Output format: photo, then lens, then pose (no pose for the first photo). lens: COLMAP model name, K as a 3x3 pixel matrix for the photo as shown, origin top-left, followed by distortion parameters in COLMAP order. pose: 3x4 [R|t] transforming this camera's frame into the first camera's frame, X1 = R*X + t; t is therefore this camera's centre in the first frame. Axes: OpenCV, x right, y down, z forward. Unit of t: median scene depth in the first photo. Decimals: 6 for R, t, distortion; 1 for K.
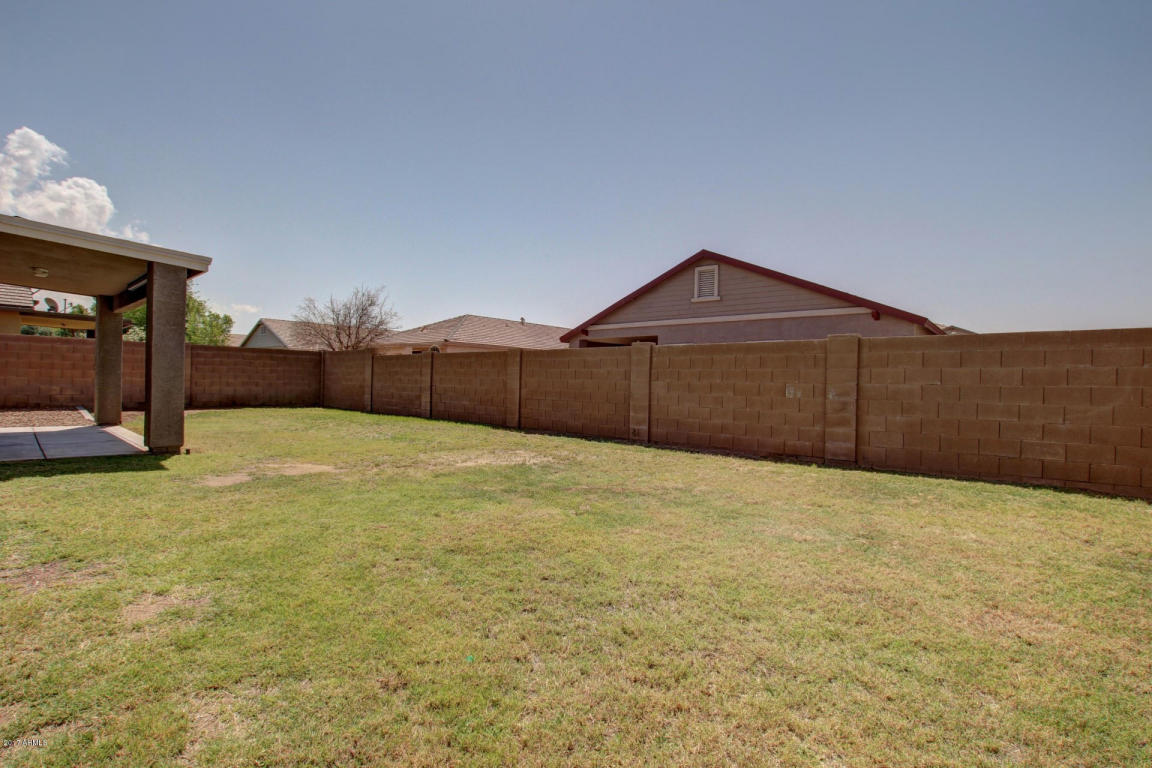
lens RADIAL K [[555.3, 0, 588.2], [0, 555.3, 378.0], [0, 0, 1]] dist [-0.021372, 0.000337]
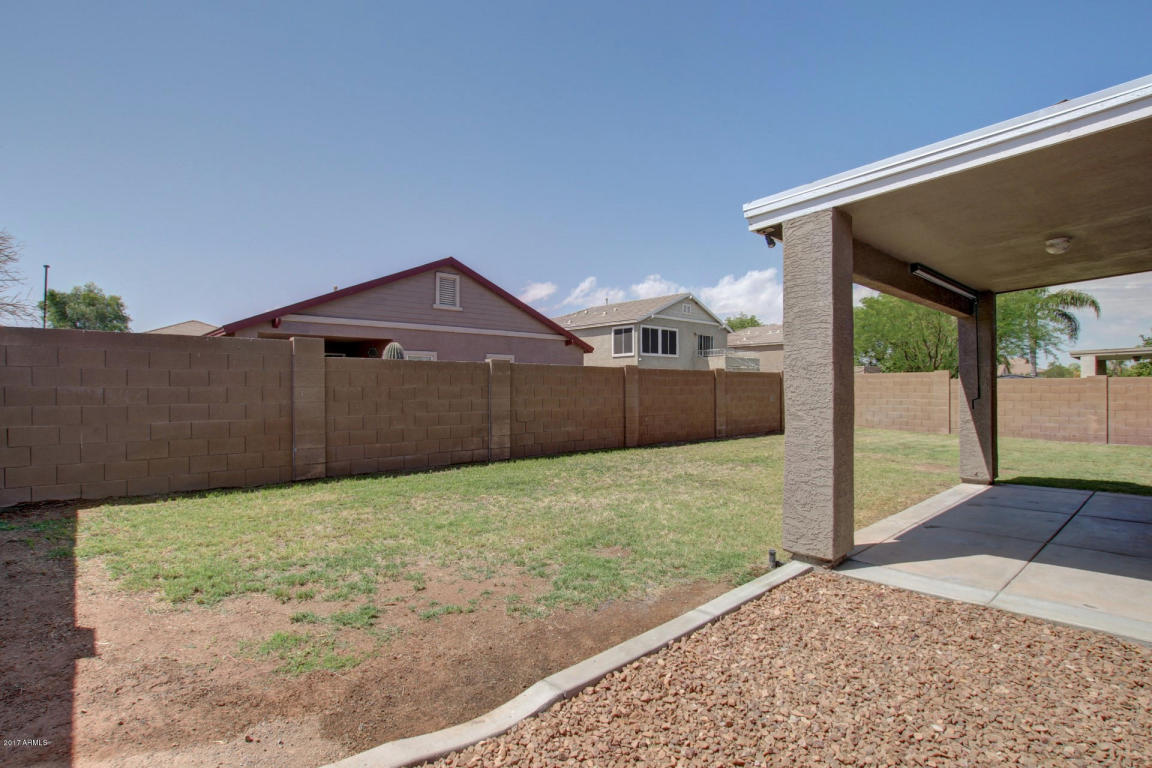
lens RADIAL K [[555.3, 0, 578.6], [0, 555.3, 389.4], [0, 0, 1]] dist [-0.021372, 0.000337]
pose [[0.130589, -0.024230, 0.991140, -0.882898], [-0.004334, 0.999678, 0.025010, -0.027828], [-0.991427, -0.007562, 0.130442, 0.773836]]
